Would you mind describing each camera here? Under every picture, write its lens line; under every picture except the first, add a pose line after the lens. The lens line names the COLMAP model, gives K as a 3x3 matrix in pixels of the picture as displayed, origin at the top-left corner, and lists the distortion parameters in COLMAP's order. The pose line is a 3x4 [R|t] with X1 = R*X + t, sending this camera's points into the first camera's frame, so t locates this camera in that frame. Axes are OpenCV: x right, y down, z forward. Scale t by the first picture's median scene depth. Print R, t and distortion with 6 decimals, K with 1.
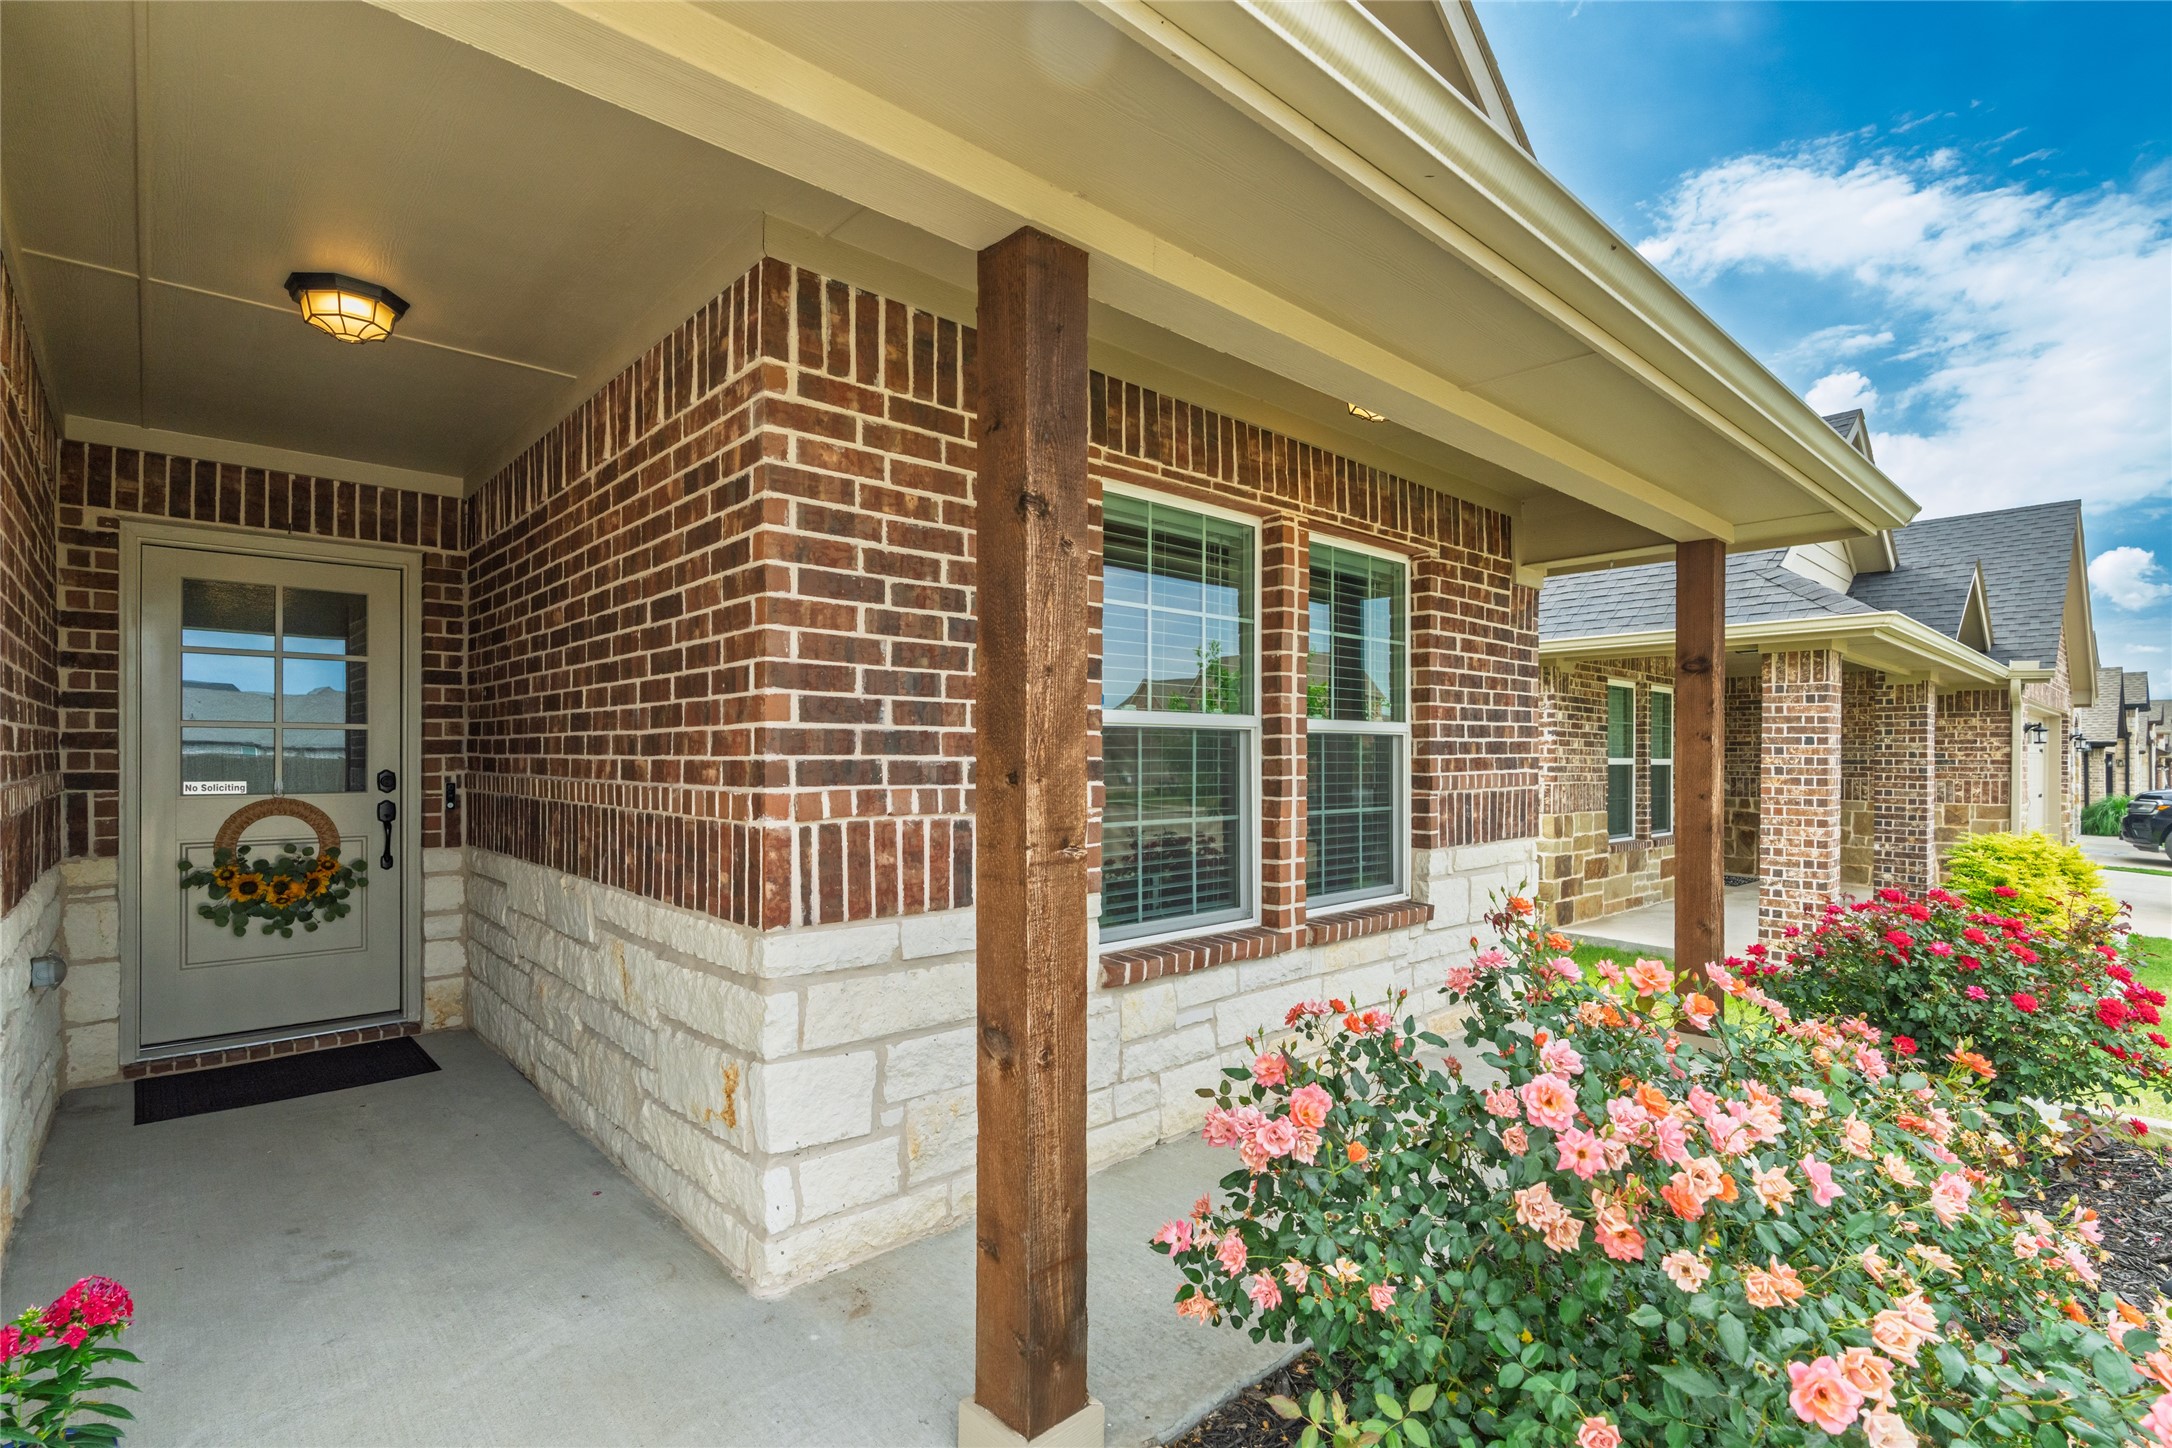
lens RADIAL K [[997.8, 0, 1021.6], [0, 997.8, 758.5], [0, 0, 1]] dist [-0.005888, 0.004739]
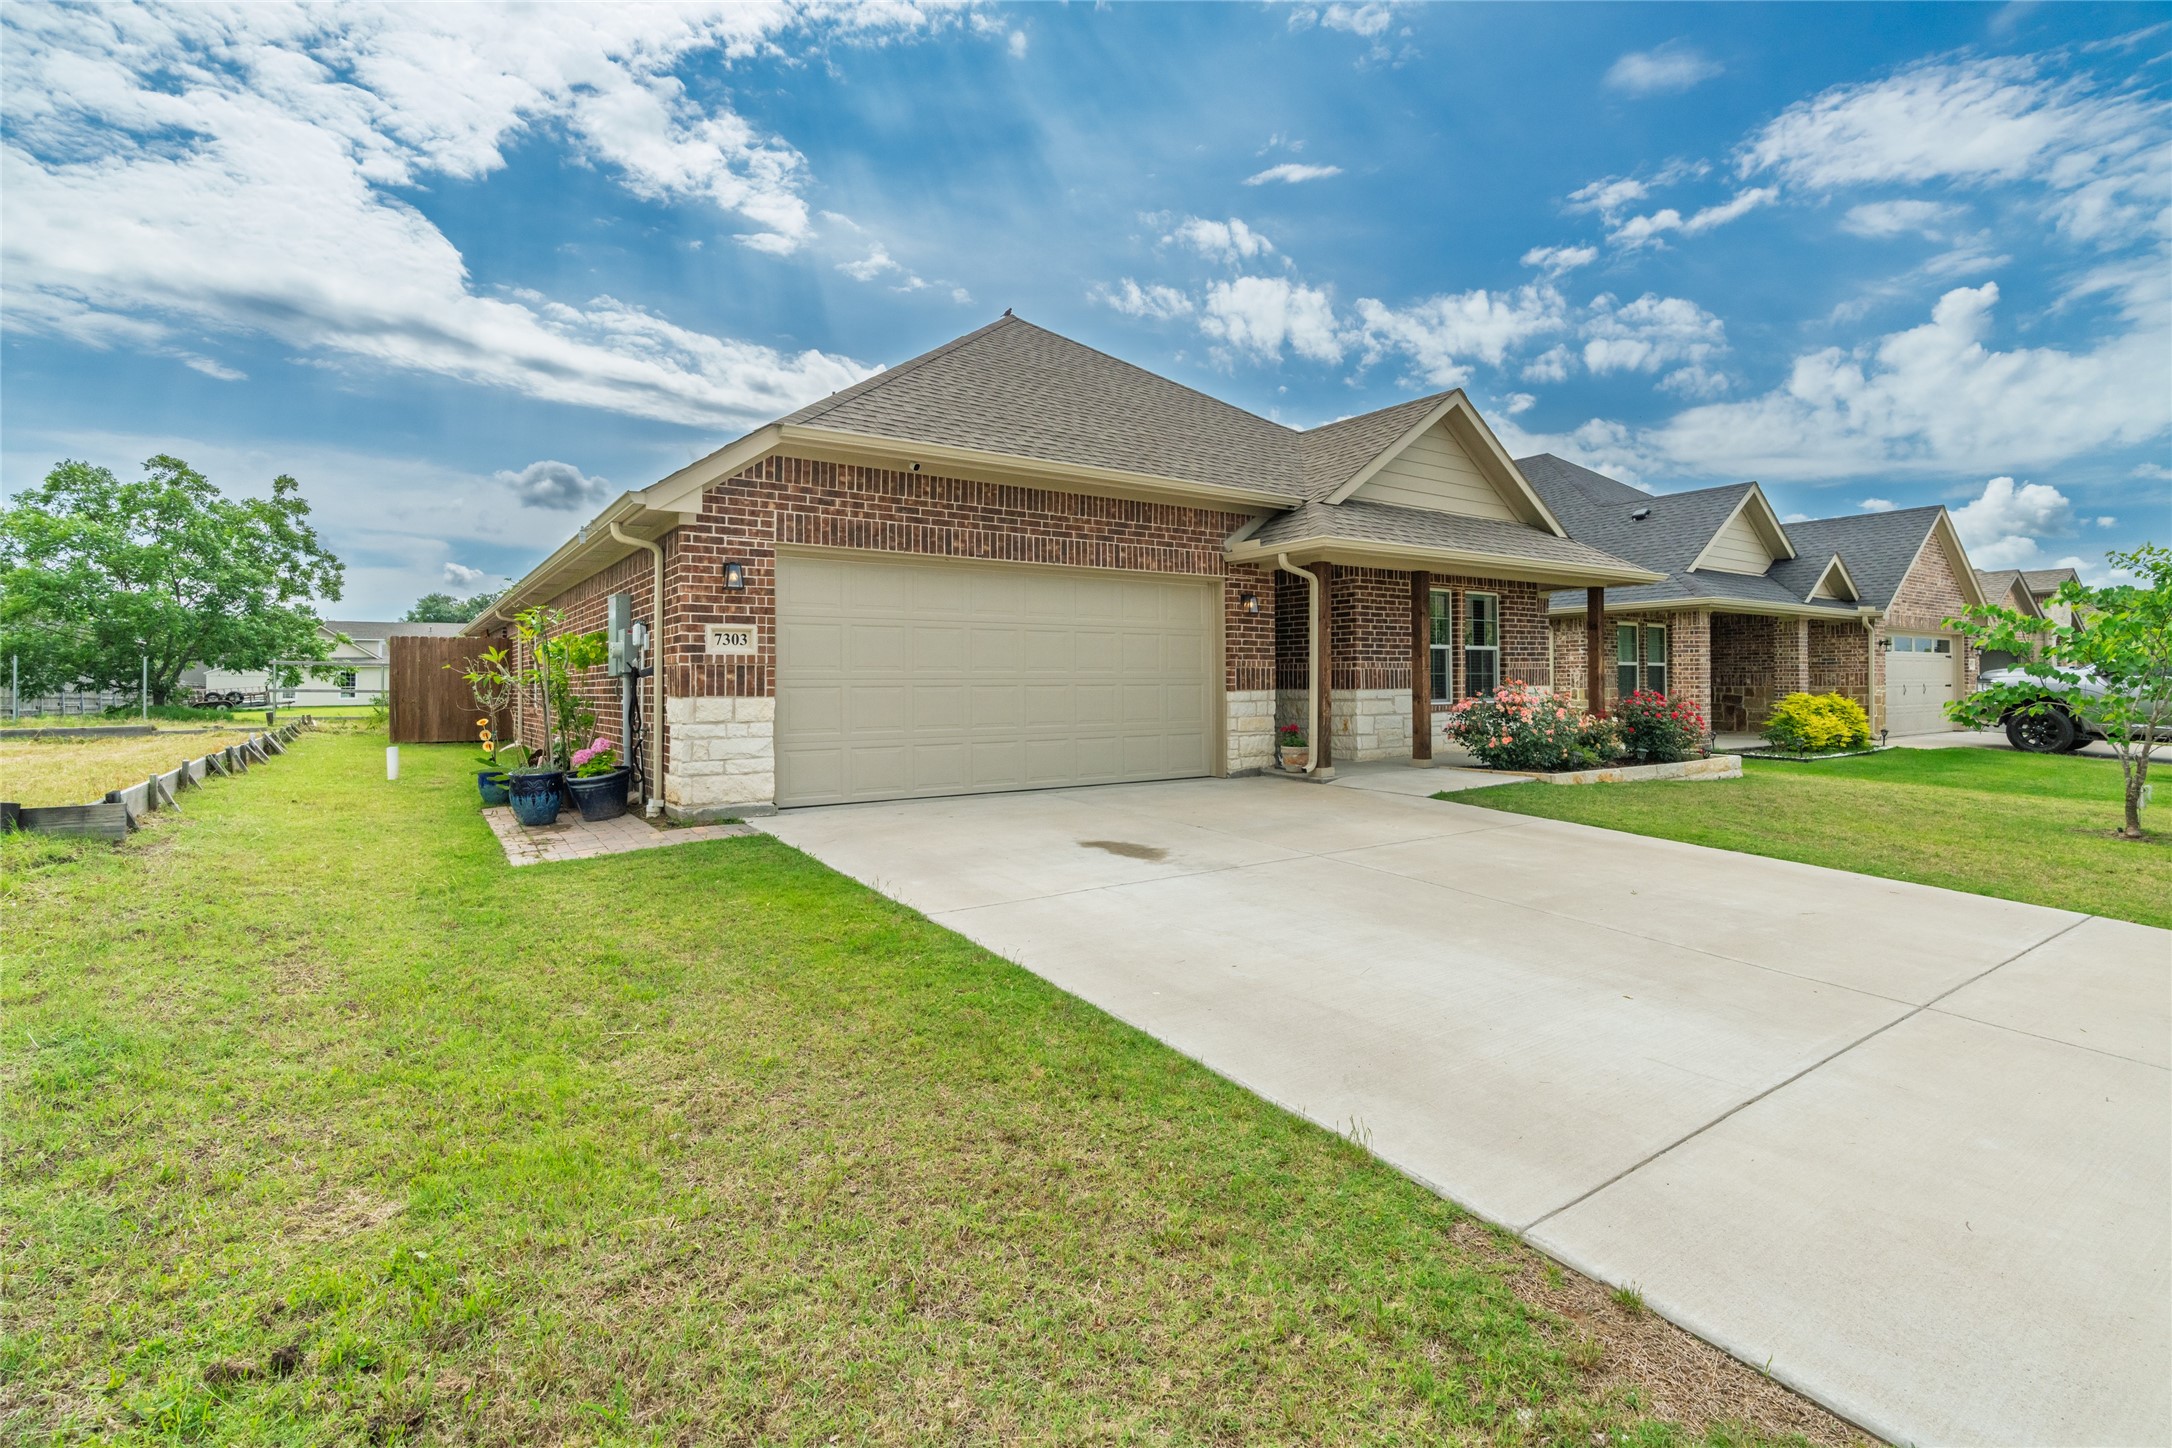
lens RADIAL K [[997.8, 0, 1040.0], [0, 997.8, 680.3], [0, 0, 1]] dist [-0.005888, 0.004739]
pose [[0.993812, -0.011622, -0.110462, -0.748021], [0.010976, 0.999919, -0.006455, 0.081361], [0.110528, 0.005202, 0.993859, -2.432951]]
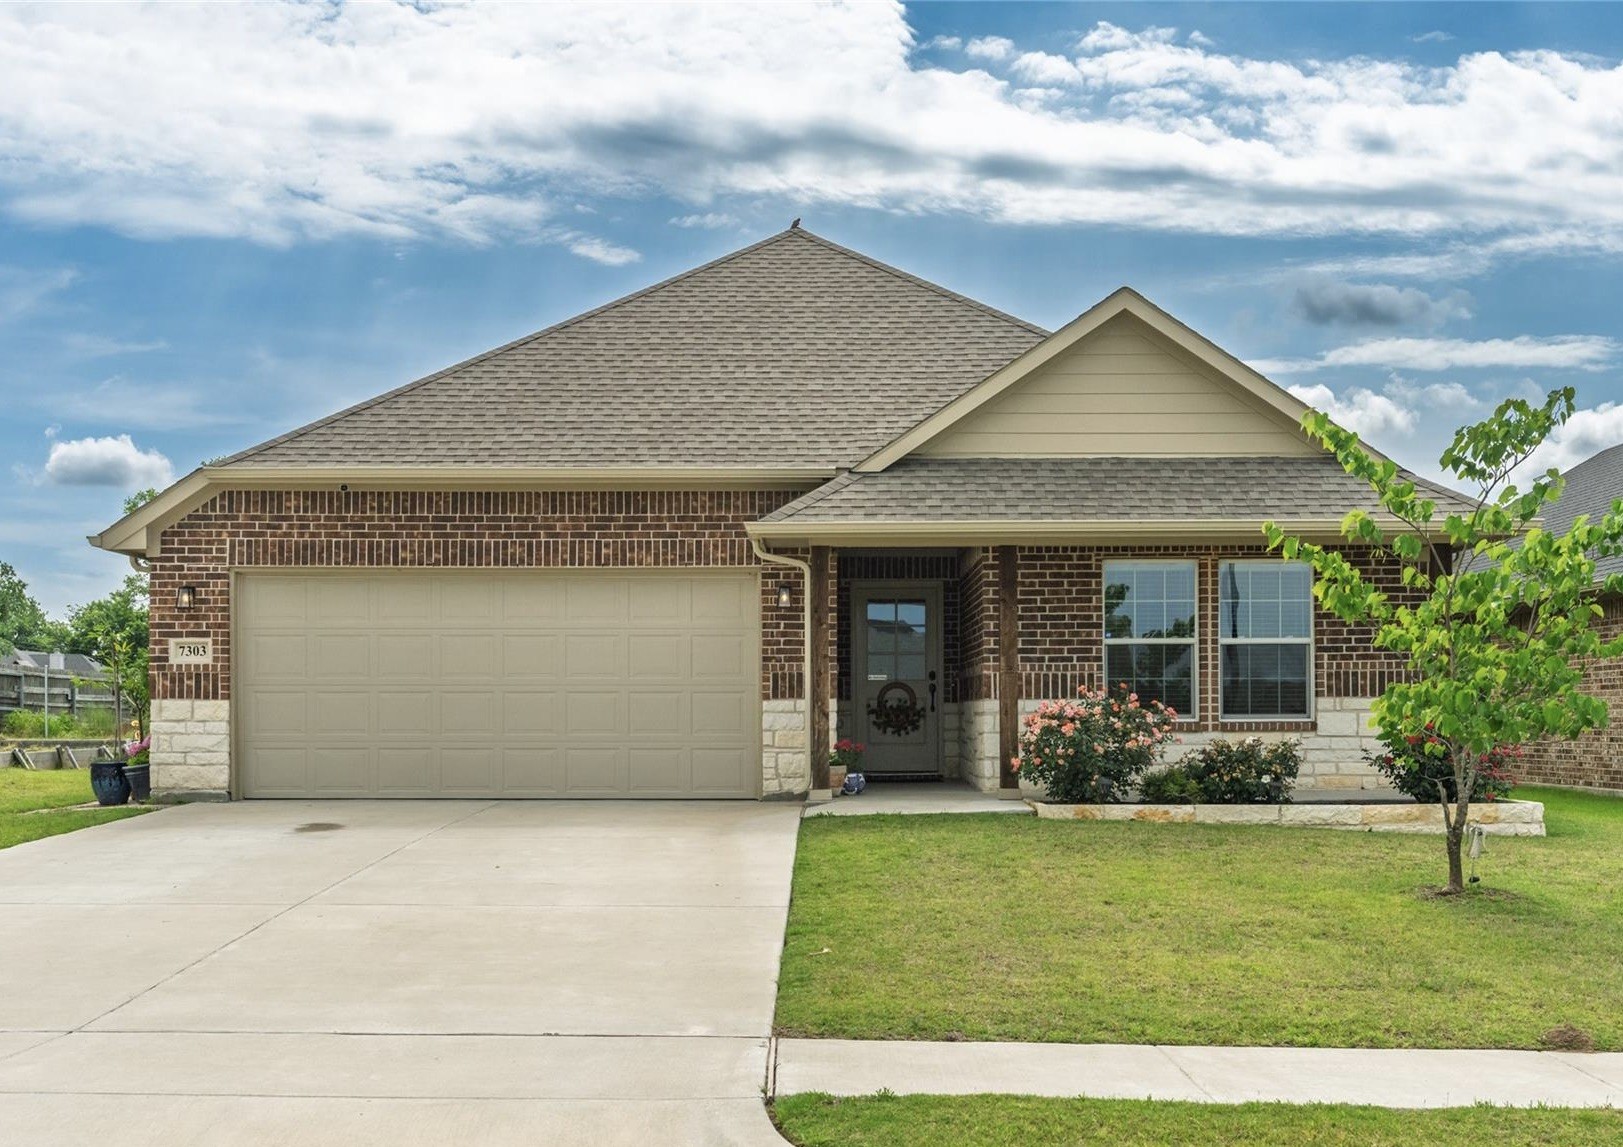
lens RADIAL K [[1968.7, 0, 813.9], [0, 1968.7, 746.7], [0, 0, 1]] dist [0.028636, 0.000000]
pose [[0.751797, 0.003941, -0.659382, 2.510177], [0.002712, 0.999955, 0.009069, 0.165328], [0.659389, -0.008606, 0.751753, -3.041310]]
